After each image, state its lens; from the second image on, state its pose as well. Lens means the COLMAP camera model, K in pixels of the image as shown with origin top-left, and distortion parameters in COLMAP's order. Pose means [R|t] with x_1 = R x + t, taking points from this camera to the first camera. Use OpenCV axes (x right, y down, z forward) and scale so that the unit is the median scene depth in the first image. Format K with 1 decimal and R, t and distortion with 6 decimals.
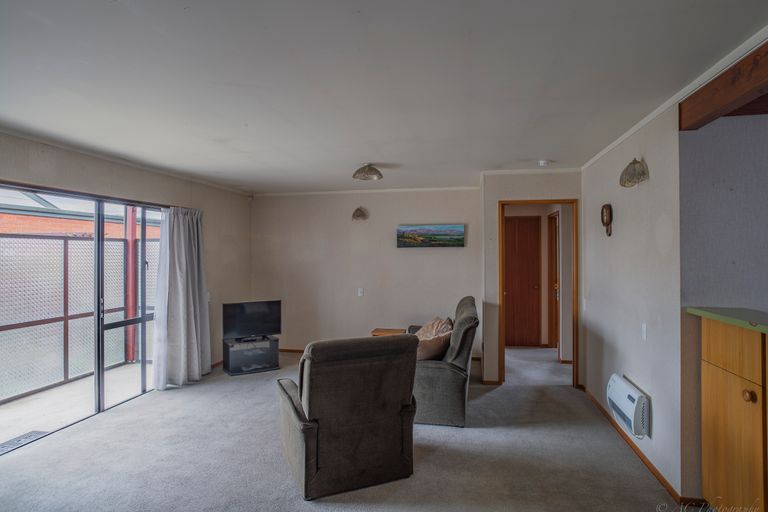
lens RADIAL K [[442.7, 0, 383.4], [0, 442.7, 250.4], [0, 0, 1]] dist [-0.063168, 0.040004]
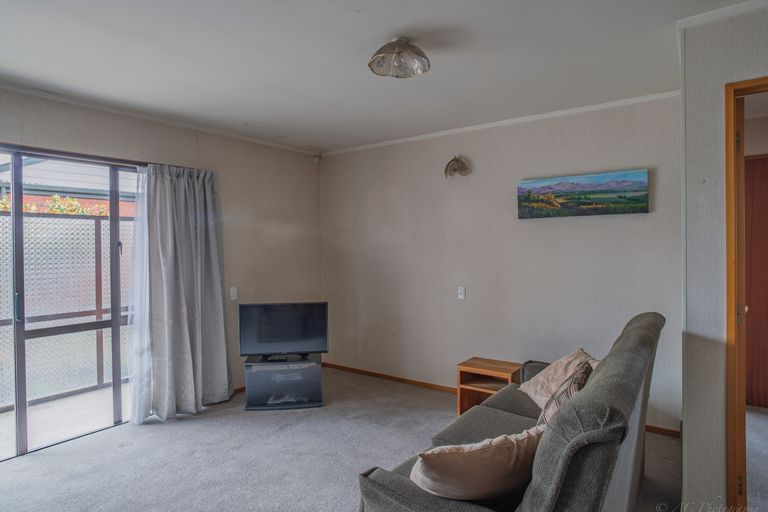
lens RADIAL K [[442.7, 0, 383.4], [0, 442.7, 250.4], [0, 0, 1]] dist [-0.063168, 0.040004]
pose [[0.906626, -0.002627, -0.421927, 0.135567], [0.010563, 0.999809, 0.016471, 0.028056], [0.421803, -0.019390, 0.906480, 0.478800]]
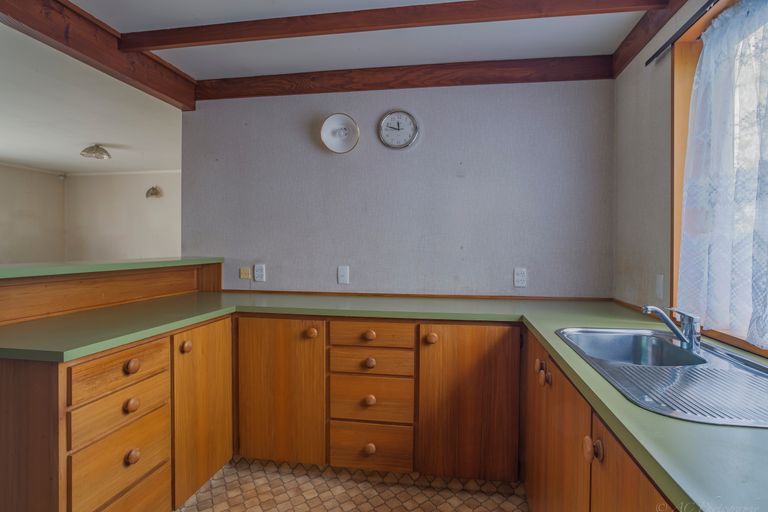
lens RADIAL K [[442.7, 0, 383.4], [0, 442.7, 250.4], [0, 0, 1]] dist [-0.063168, 0.040004]
pose [[0.999731, 0.010899, 0.020489, 0.594231], [-0.011331, 0.999713, 0.021112, 0.037727], [-0.020253, -0.021339, 0.999567, -0.109462]]
